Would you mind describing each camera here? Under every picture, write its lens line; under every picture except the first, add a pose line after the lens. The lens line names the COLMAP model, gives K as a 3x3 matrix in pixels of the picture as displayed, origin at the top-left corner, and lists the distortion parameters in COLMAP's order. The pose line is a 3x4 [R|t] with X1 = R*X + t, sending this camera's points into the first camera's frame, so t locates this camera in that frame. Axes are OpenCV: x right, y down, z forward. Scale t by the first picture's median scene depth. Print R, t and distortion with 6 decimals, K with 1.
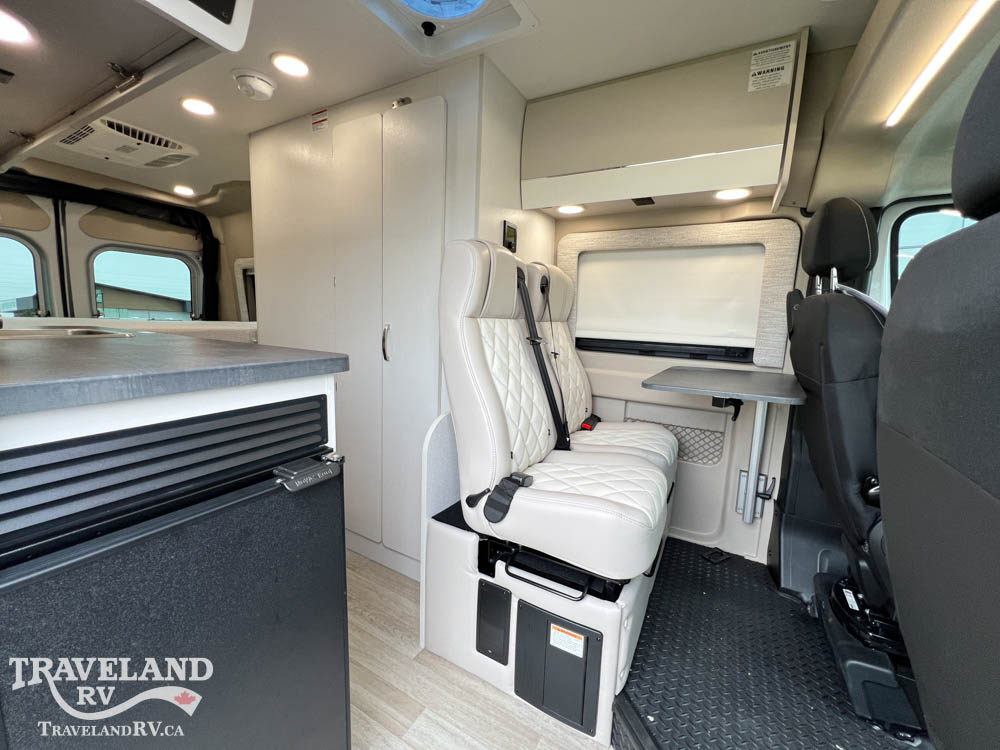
lens RADIAL K [[399.0, 0, 498.6], [0, 399.0, 373.8], [0, 0, 1]] dist [-0.001408, 0.000443]
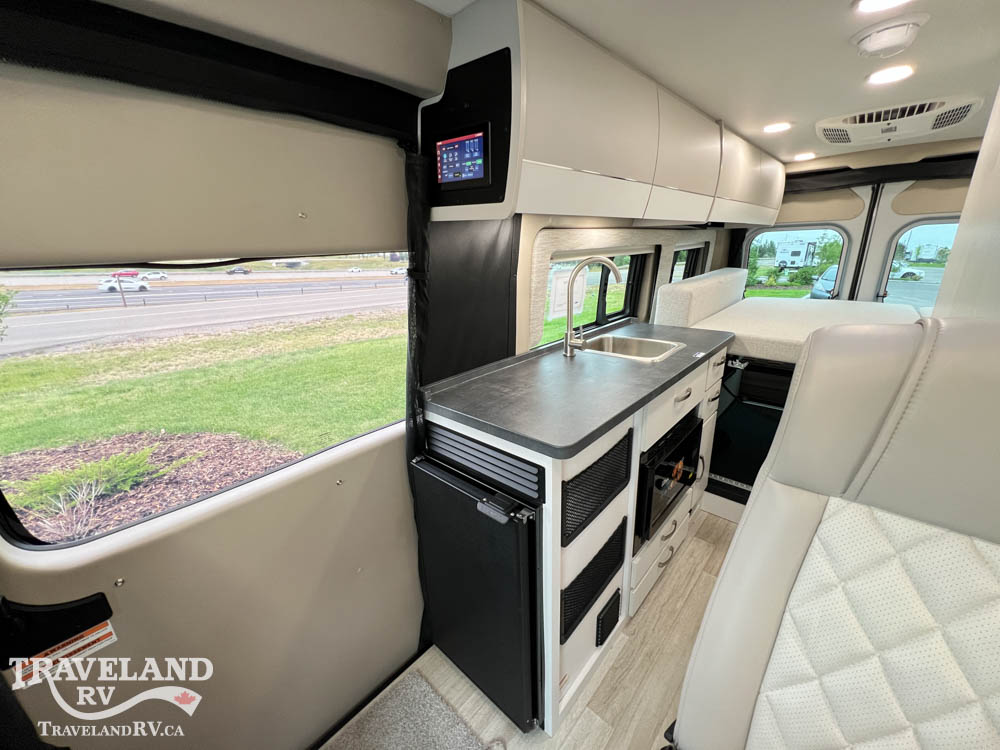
lens RADIAL K [[399.0, 0, 498.6], [0, 399.0, 373.8], [0, 0, 1]] dist [-0.001408, 0.000443]
pose [[-0.224181, 0.269252, -0.936614, 0.348305], [-0.108285, 0.948243, 0.298514, -0.303743], [0.968513, 0.168343, -0.183422, 0.573095]]
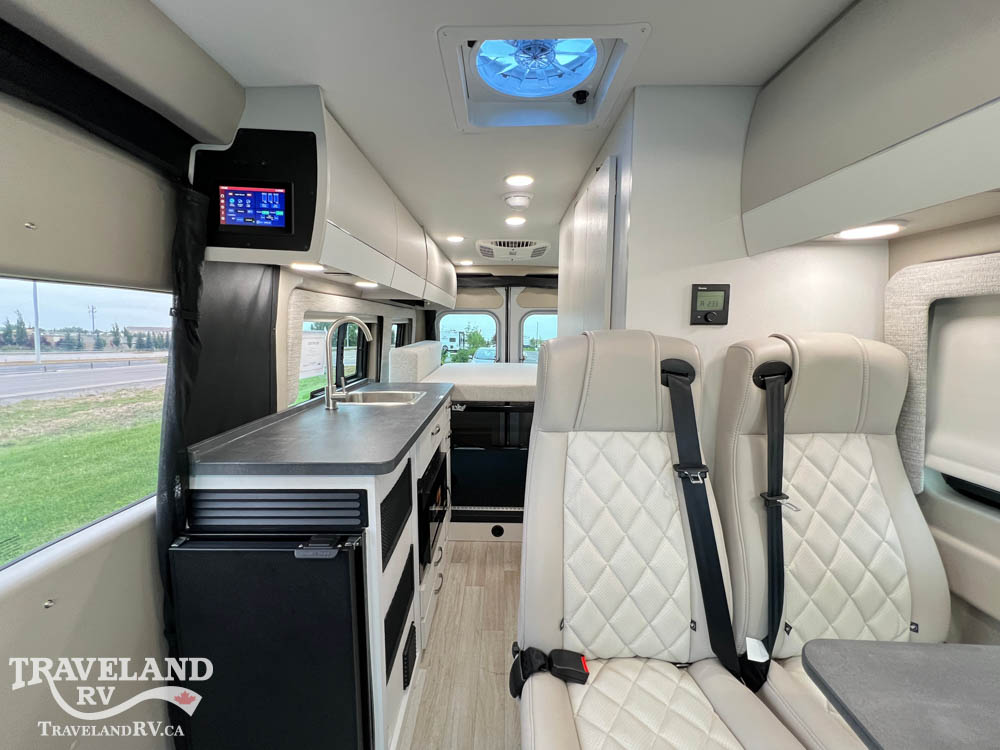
lens RADIAL K [[408.0, 0, 498.3], [0, 408.0, 373.7], [0, 0, 1]] dist [-0.002171, -0.000225]
pose [[0.487404, 0.065456, -0.870720, 0.484031], [-0.108256, 0.994023, 0.014127, -0.208923], [0.866440, 0.087375, 0.491577, 0.383207]]
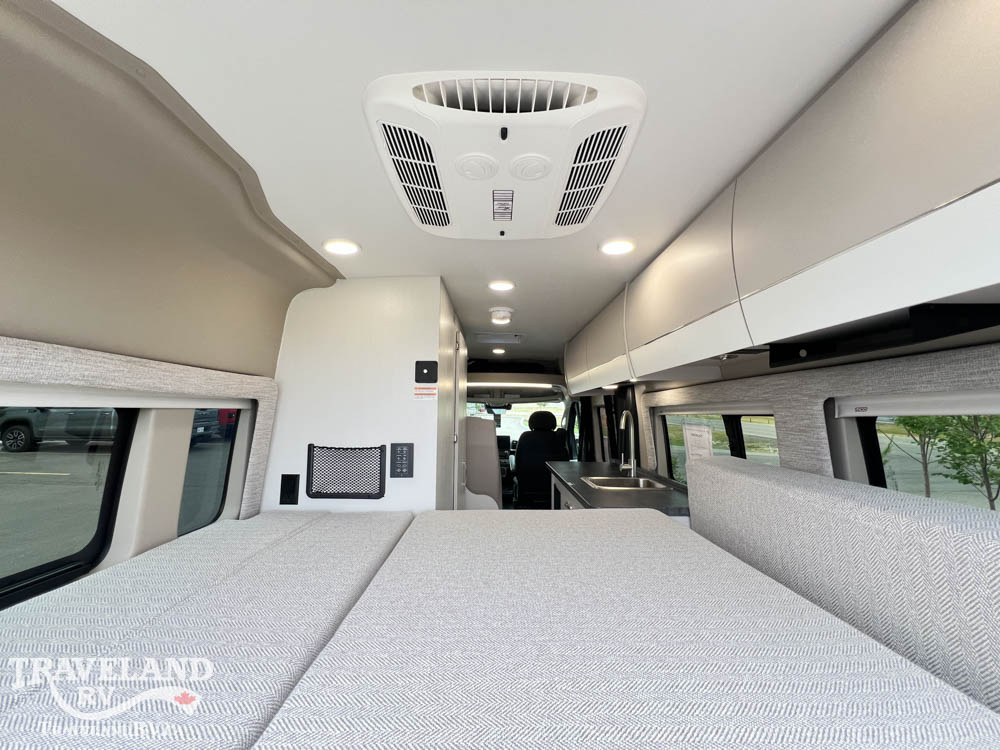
lens RADIAL K [[399.0, 0, 498.6], [0, 399.0, 373.8], [0, 0, 1]] dist [-0.001408, 0.000443]
pose [[0.494673, -0.110020, -0.862087, -0.819760], [-0.110338, 0.975977, -0.187868, -0.385721], [0.862047, 0.188054, 0.470650, 1.166362]]
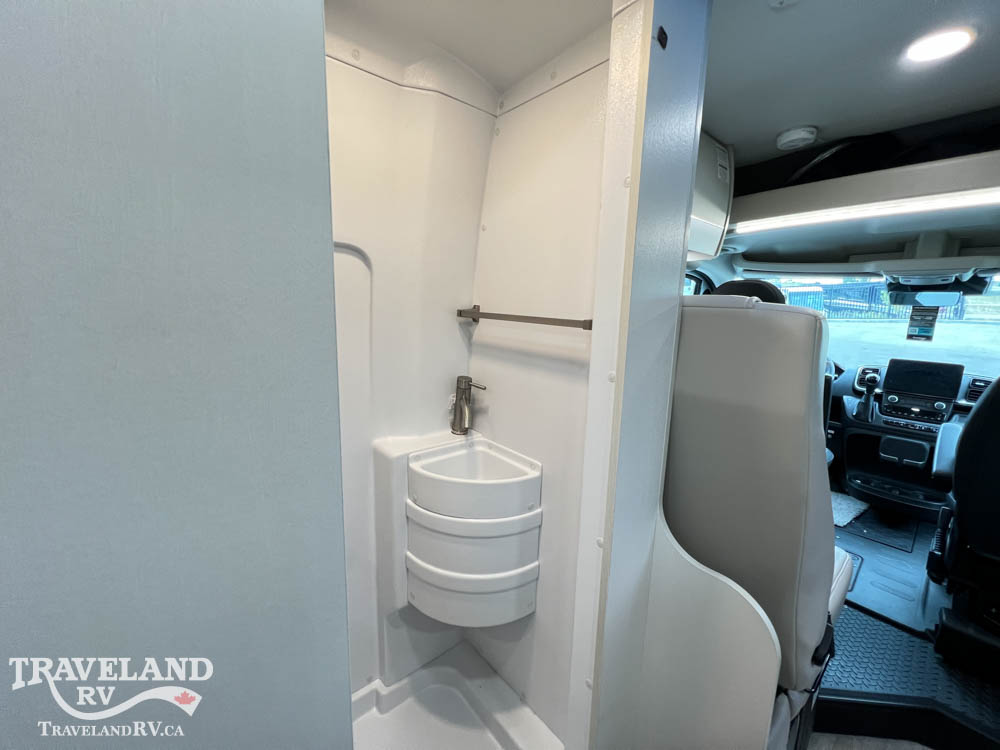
lens RADIAL K [[399.0, 0, 498.6], [0, 399.0, 373.8], [0, 0, 1]] dist [-0.001408, 0.000443]
pose [[-0.350391, 0.122587, -0.928546, -2.003724], [-0.158689, 0.969294, 0.187848, -0.489723], [0.923062, 0.213170, -0.320179, 1.955095]]
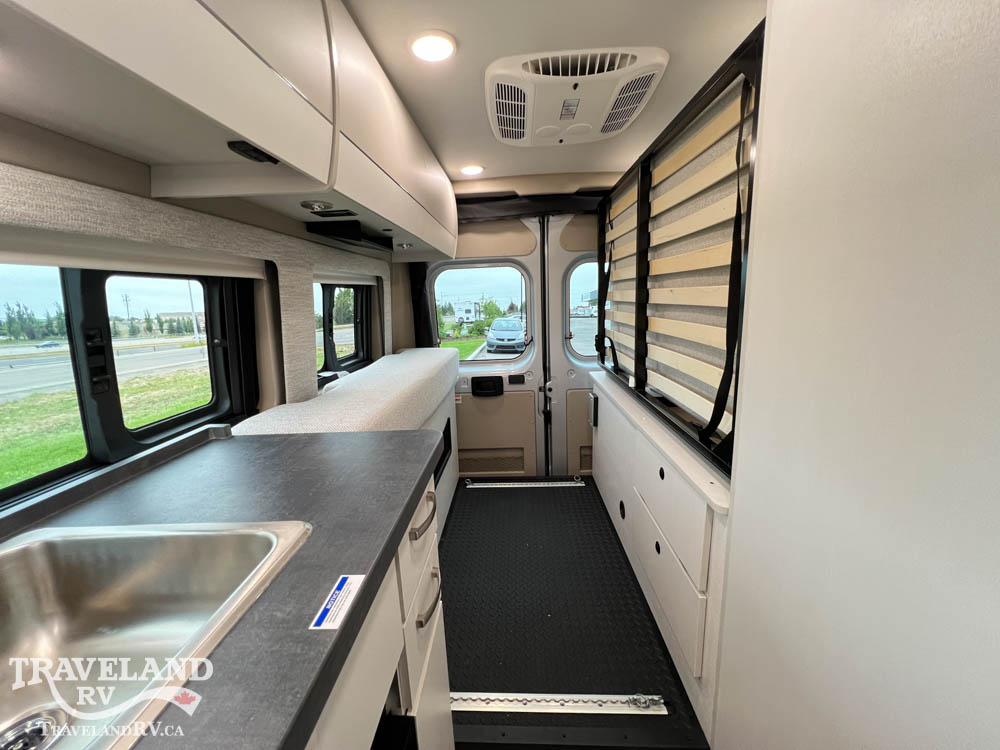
lens RADIAL K [[399.0, 0, 498.6], [0, 399.0, 373.8], [0, 0, 1]] dist [-0.001408, 0.000443]
pose [[0.453489, 0.113589, -0.883994, -0.518322], [-0.064969, 0.993420, 0.094321, -0.272361], [0.888891, 0.014659, 0.457885, 0.858592]]
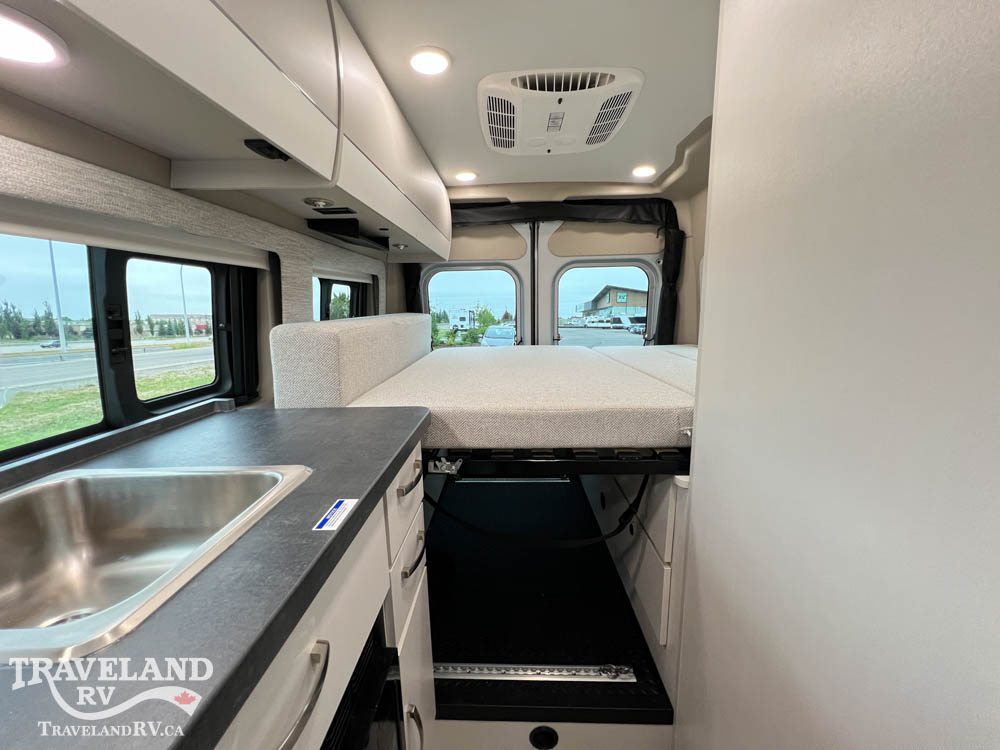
lens RADIAL K [[399.0, 0, 498.6], [0, 399.0, 373.8], [0, 0, 1]] dist [-0.001408, 0.000443]
pose [[0.465780, 0.102940, -0.878893, -0.453534], [-0.084494, 0.993846, 0.071625, -0.236439], [0.880858, 0.040900, 0.471611, 0.846848]]
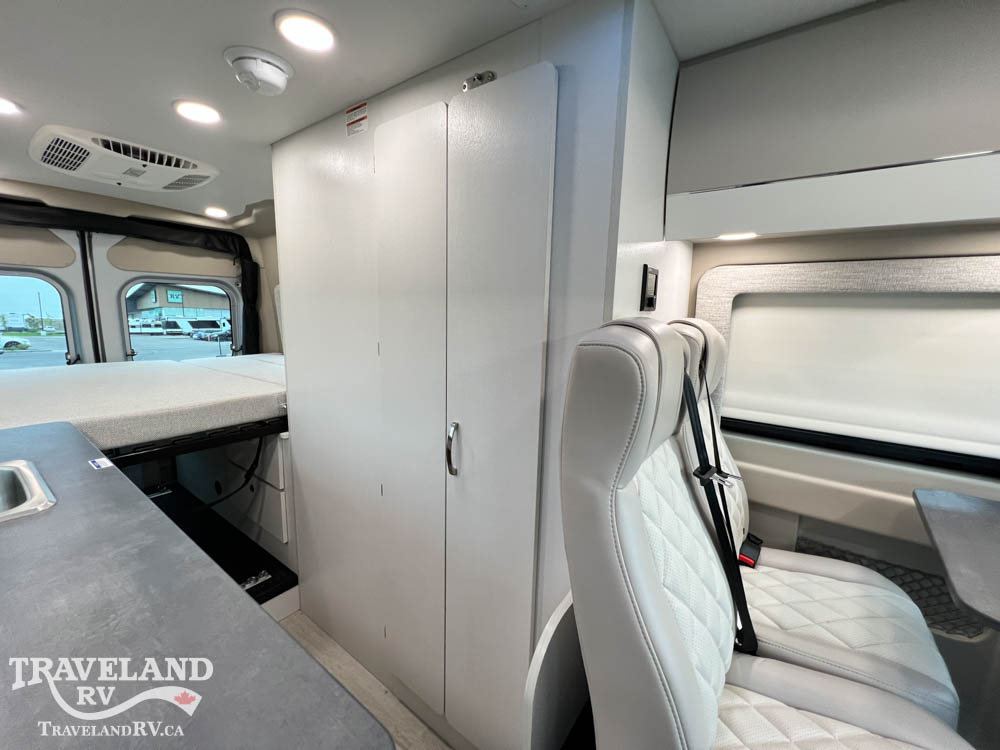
lens RADIAL K [[399.0, 0, 498.6], [0, 399.0, 373.8], [0, 0, 1]] dist [-0.001408, 0.000443]
pose [[0.993343, 0.002951, -0.115153, -0.138707], [-0.000990, 0.999854, 0.017087, -0.233313], [0.115186, -0.016859, 0.993201, 0.377467]]
